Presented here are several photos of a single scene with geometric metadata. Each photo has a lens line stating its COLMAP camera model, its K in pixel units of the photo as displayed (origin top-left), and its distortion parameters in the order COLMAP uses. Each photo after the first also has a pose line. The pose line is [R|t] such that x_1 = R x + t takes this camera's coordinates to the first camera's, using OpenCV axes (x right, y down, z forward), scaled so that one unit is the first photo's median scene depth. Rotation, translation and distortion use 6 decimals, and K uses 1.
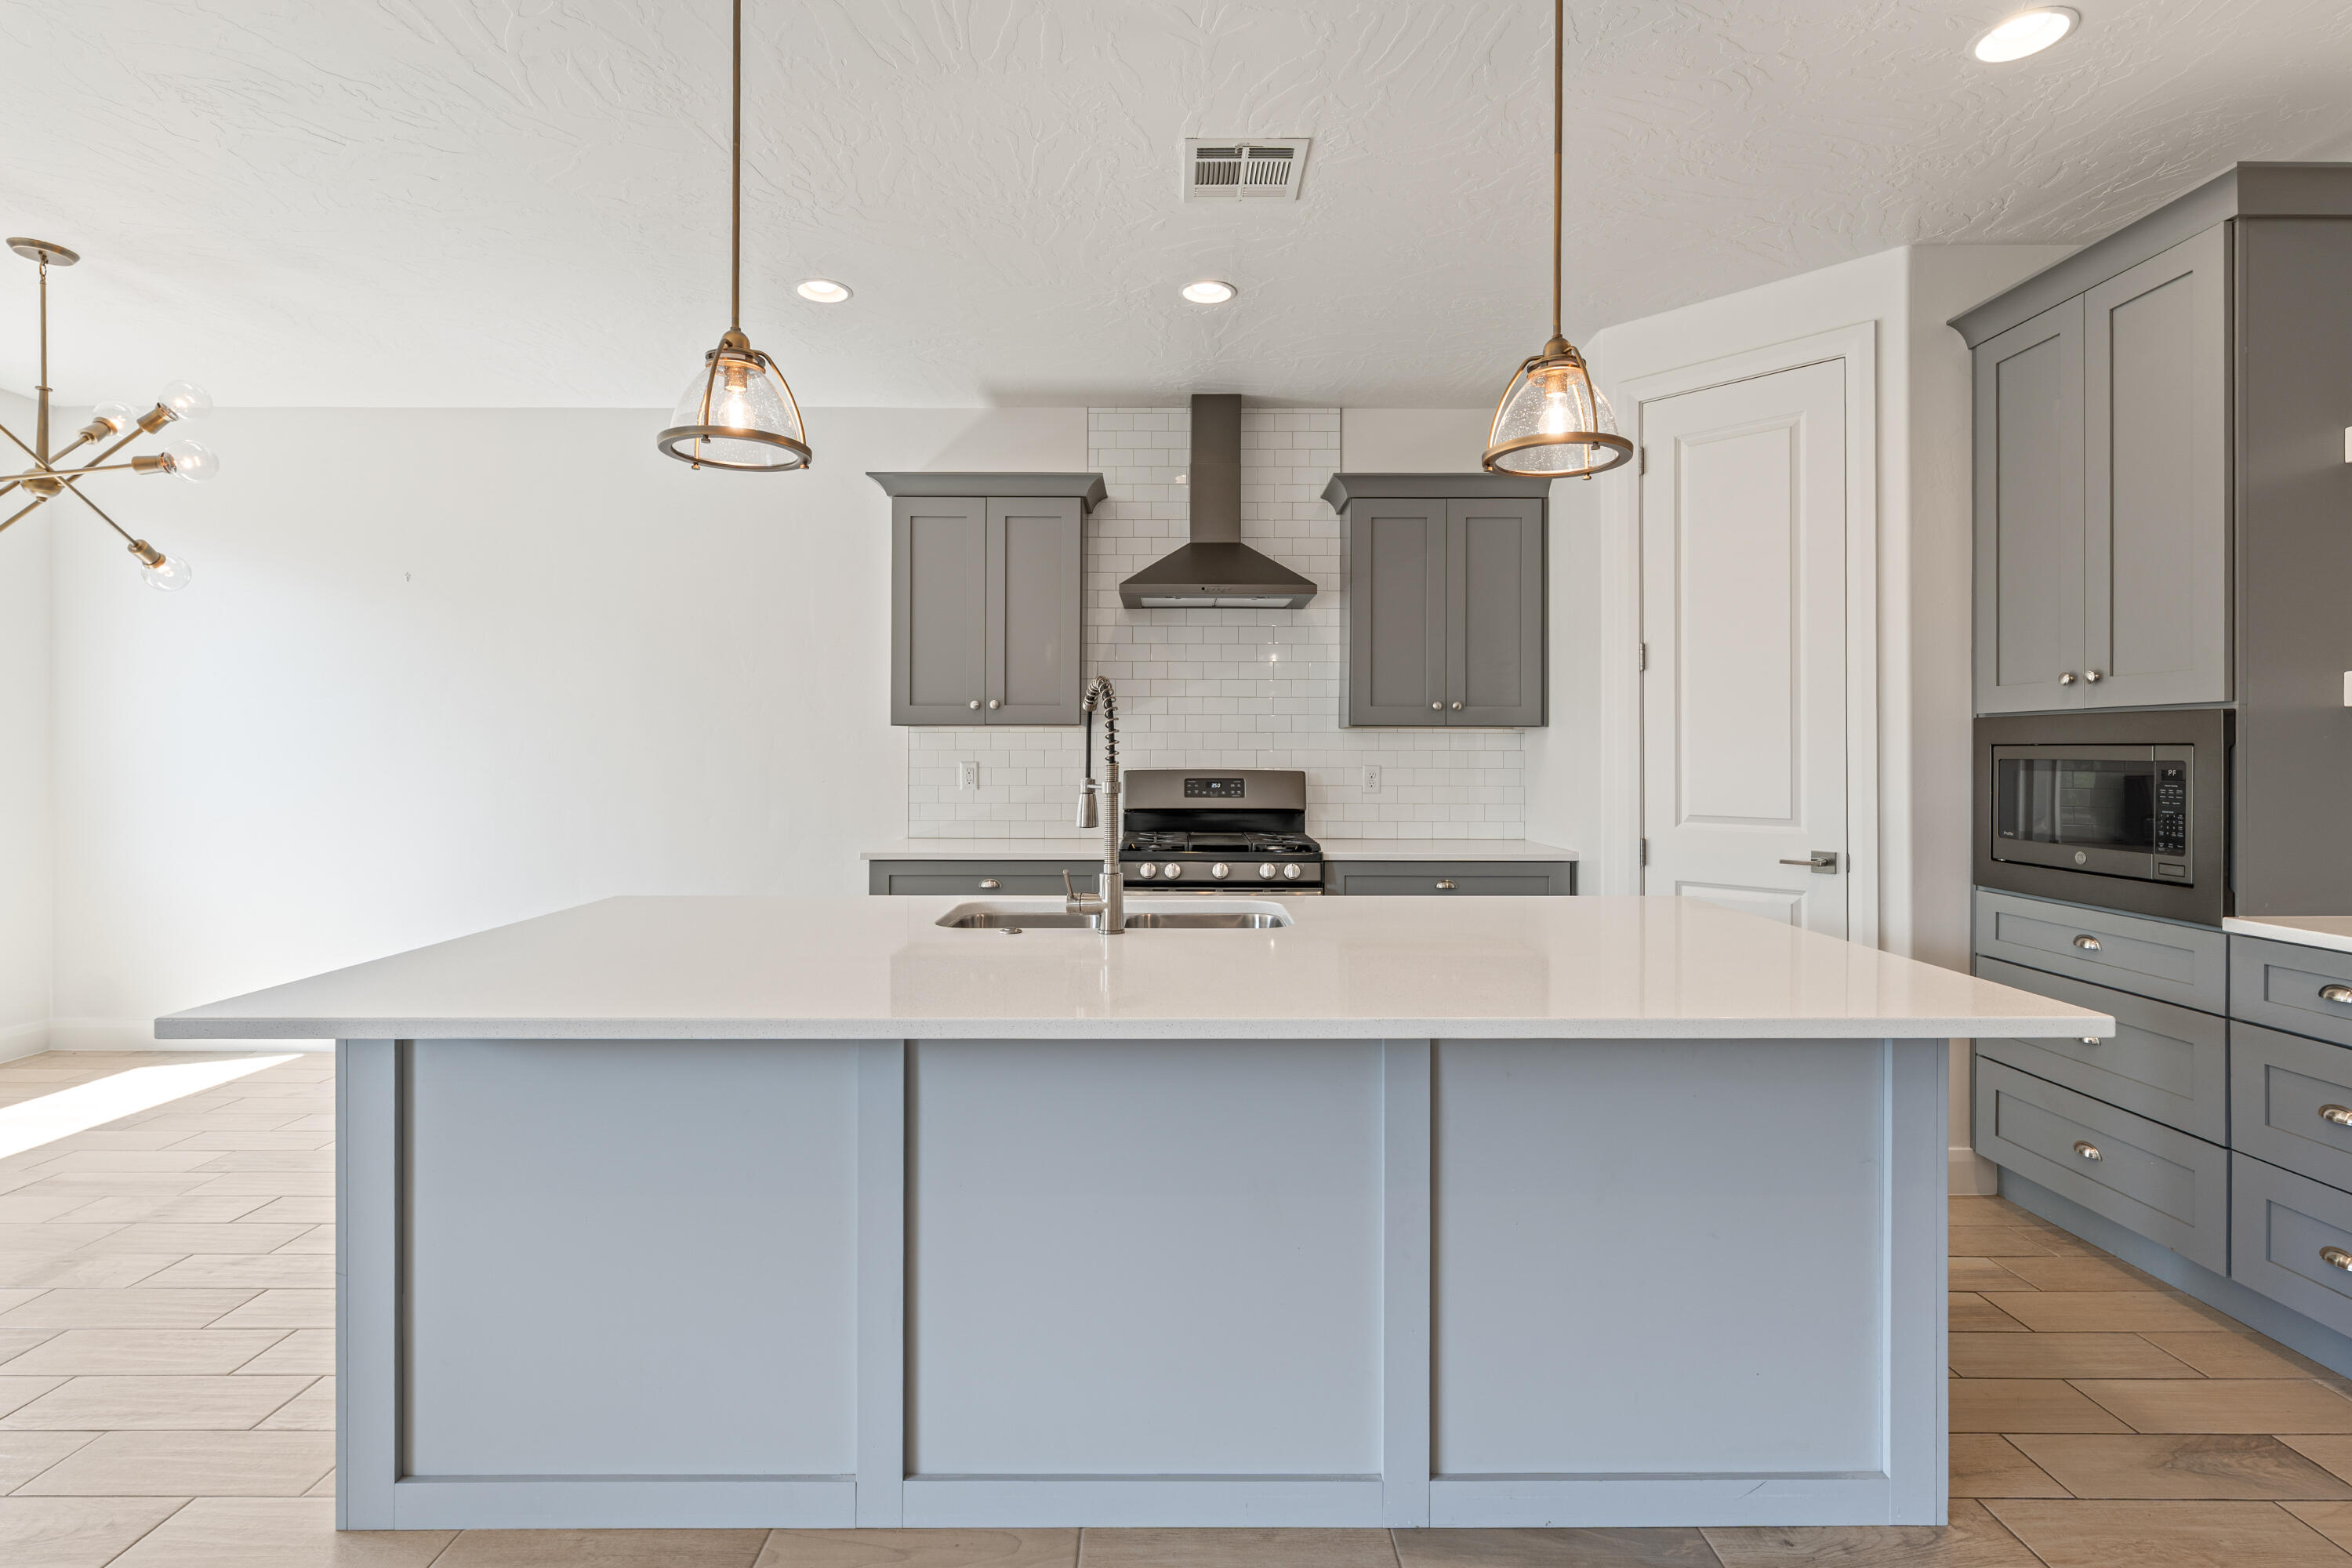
lens RADIAL K [[1107.9, 0, 1174.5], [0, 1107.9, 749.6], [0, 0, 1]] dist [-0.001308, 0.000135]
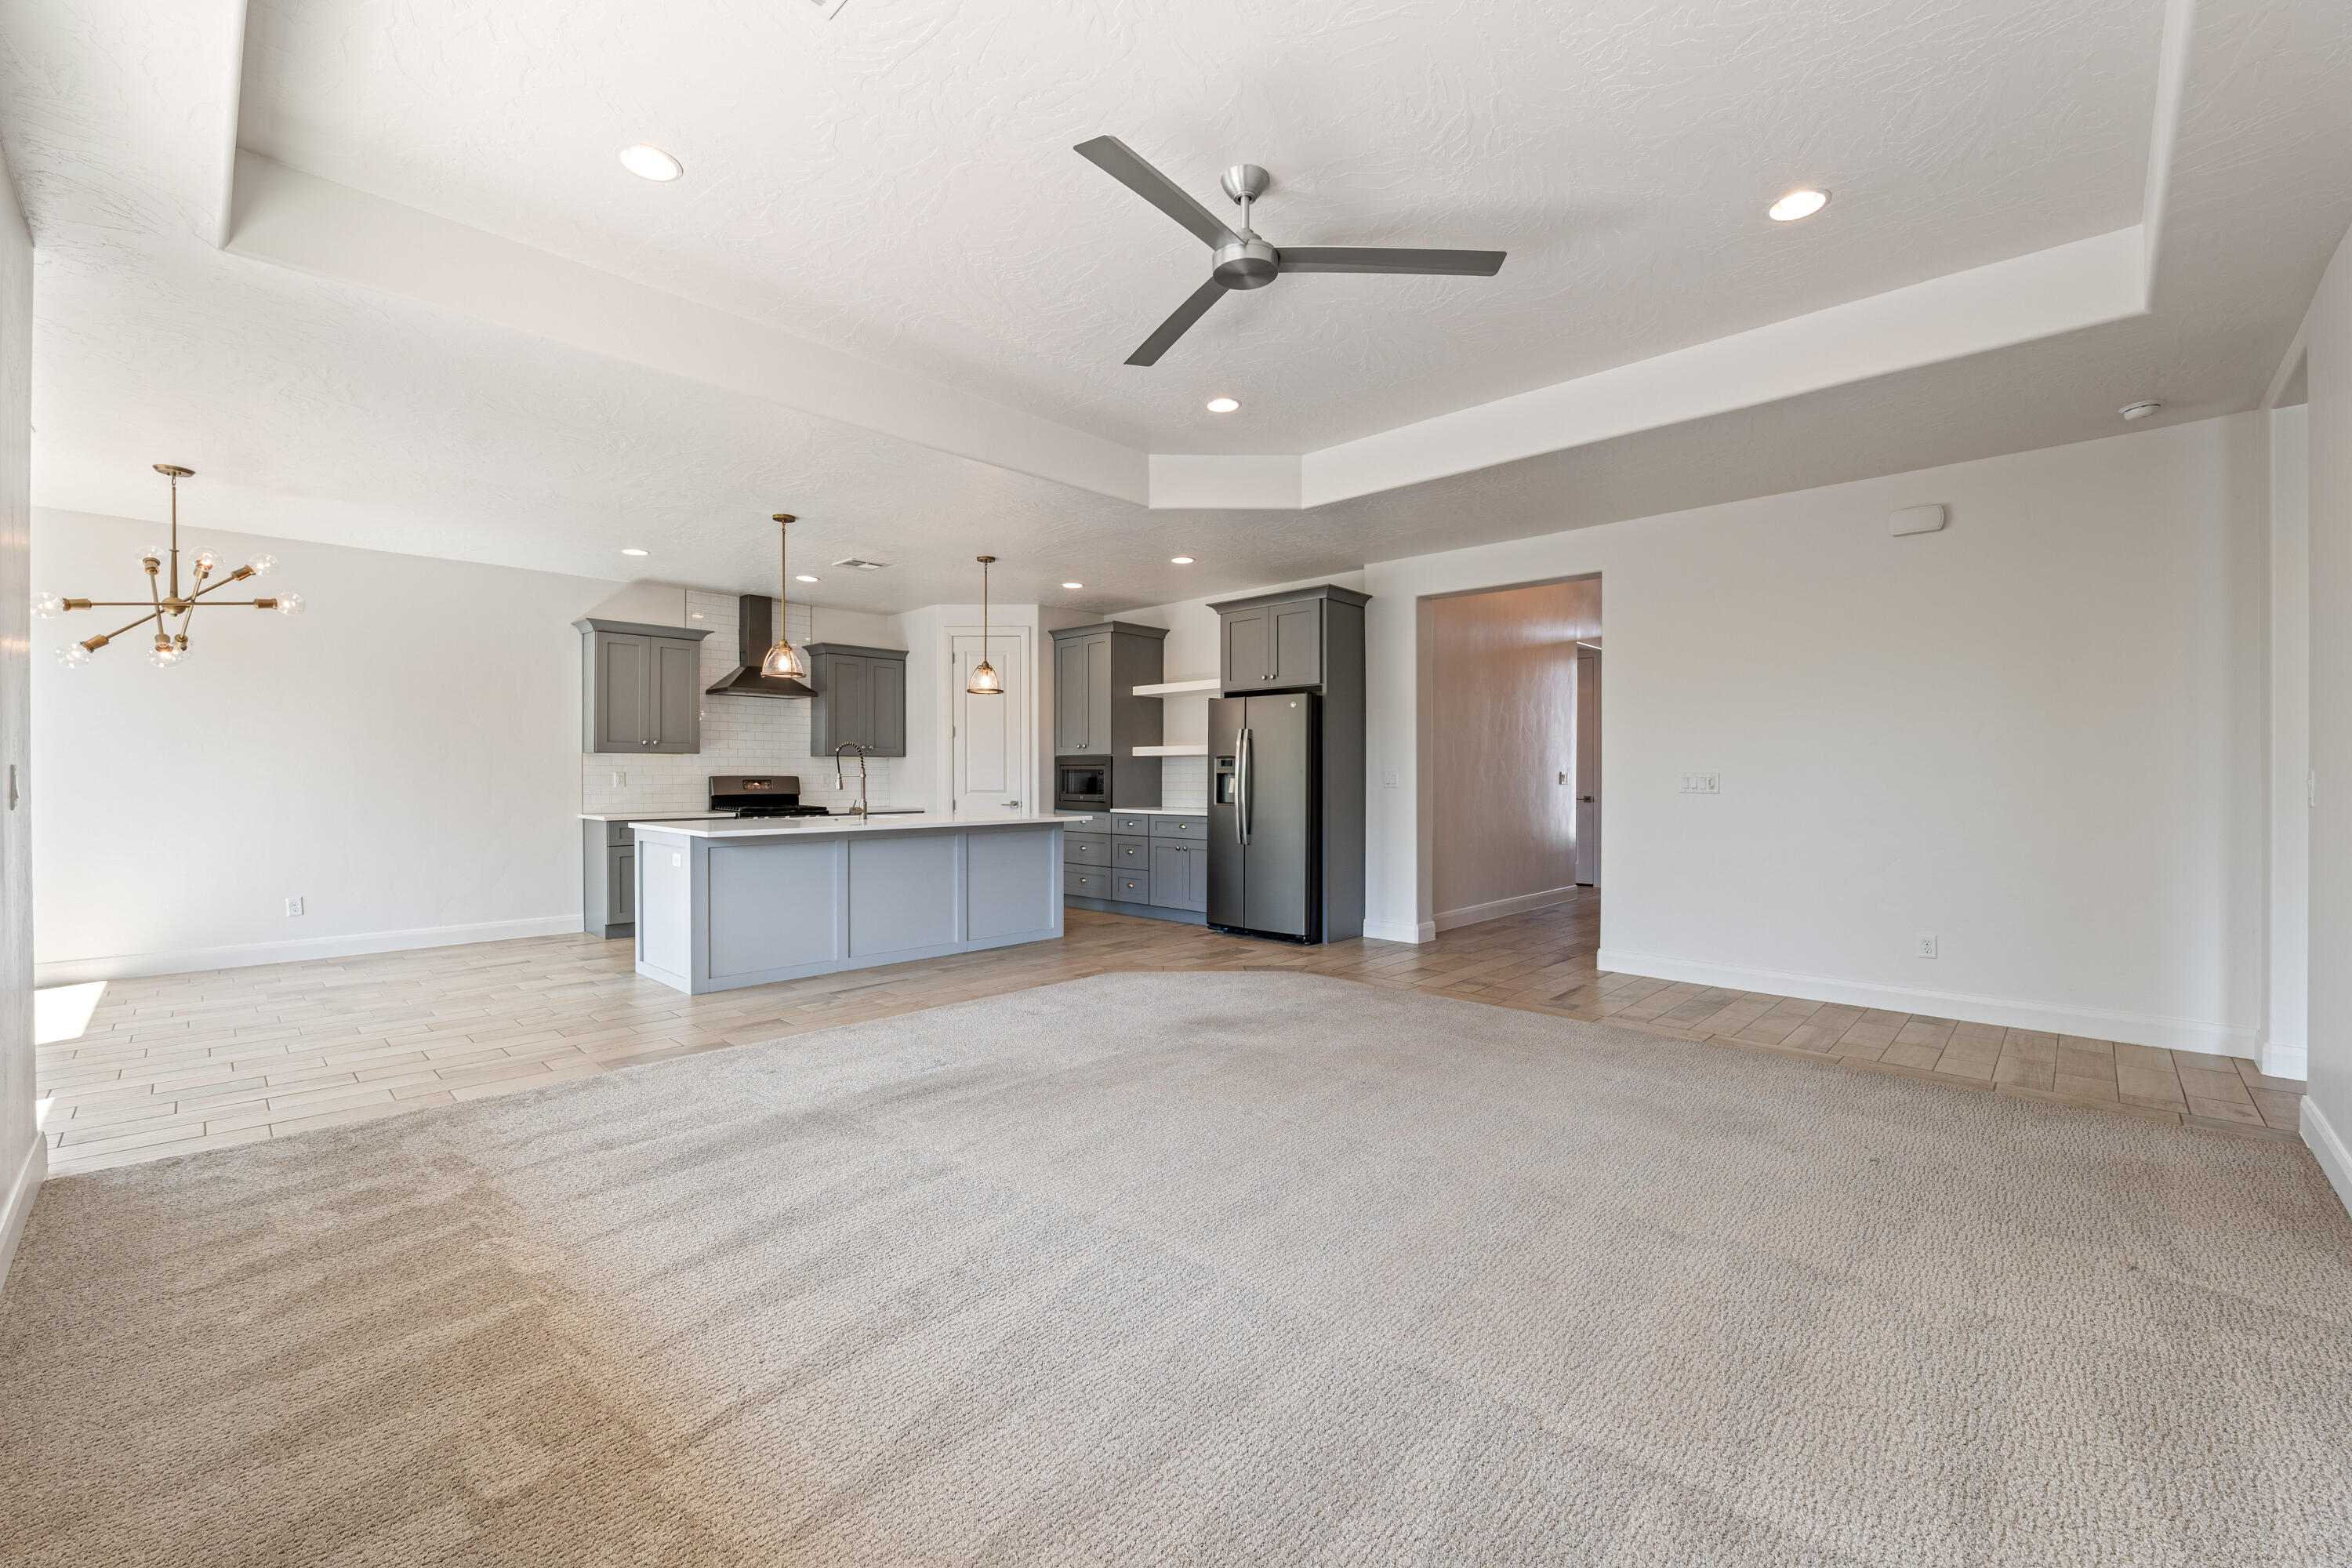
lens RADIAL K [[954.9, 0, 1179.1], [0, 954.9, 786.4], [0, 0, 1]] dist [-0.016554, 0.000089]
pose [[0.690332, -0.010014, 0.723423, -0.998551], [-0.001446, 0.999883, 0.015220, 0.014210], [-0.723491, -0.011553, 0.690237, -1.132852]]
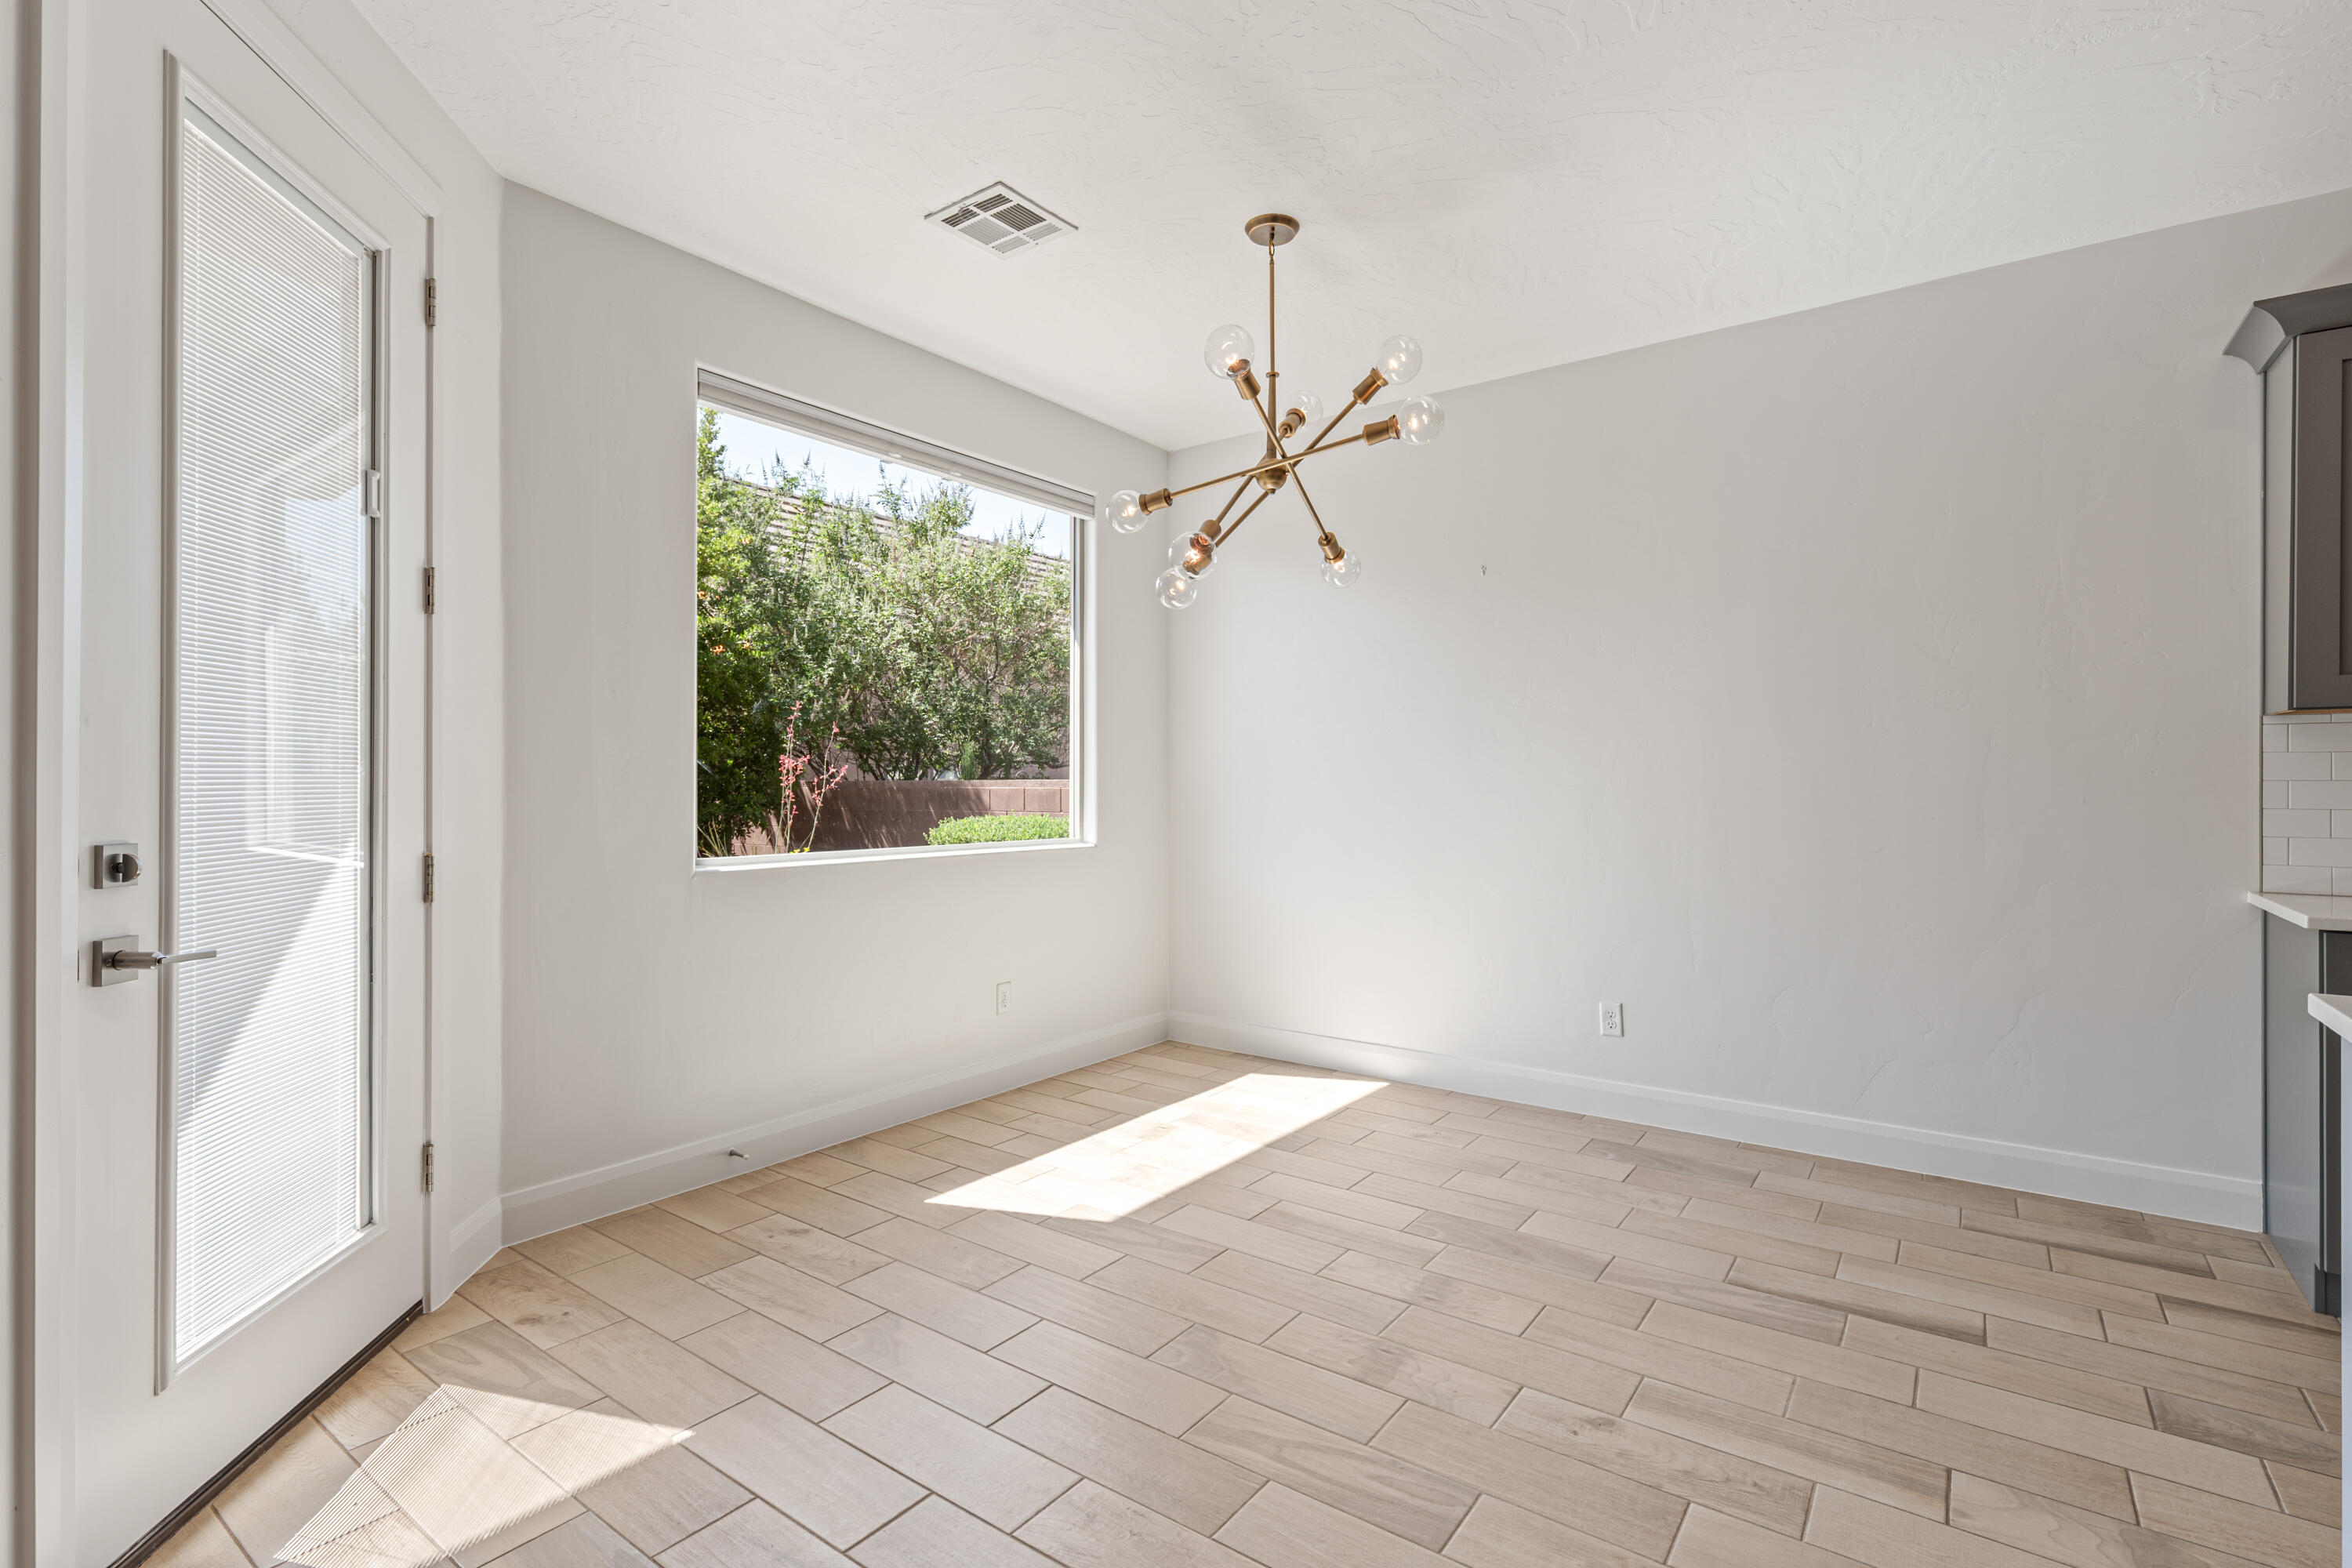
lens RADIAL K [[1087.6, 0, 1176.0], [0, 1087.6, 784.0], [0, 0, 1]] dist [0.001955, 0.000002]
pose [[0.805980, 0.001840, -0.591940, -0.534692], [-0.000393, 0.999997, 0.002574, 0.022875], [0.591943, -0.001842, 0.805978, 0.196989]]
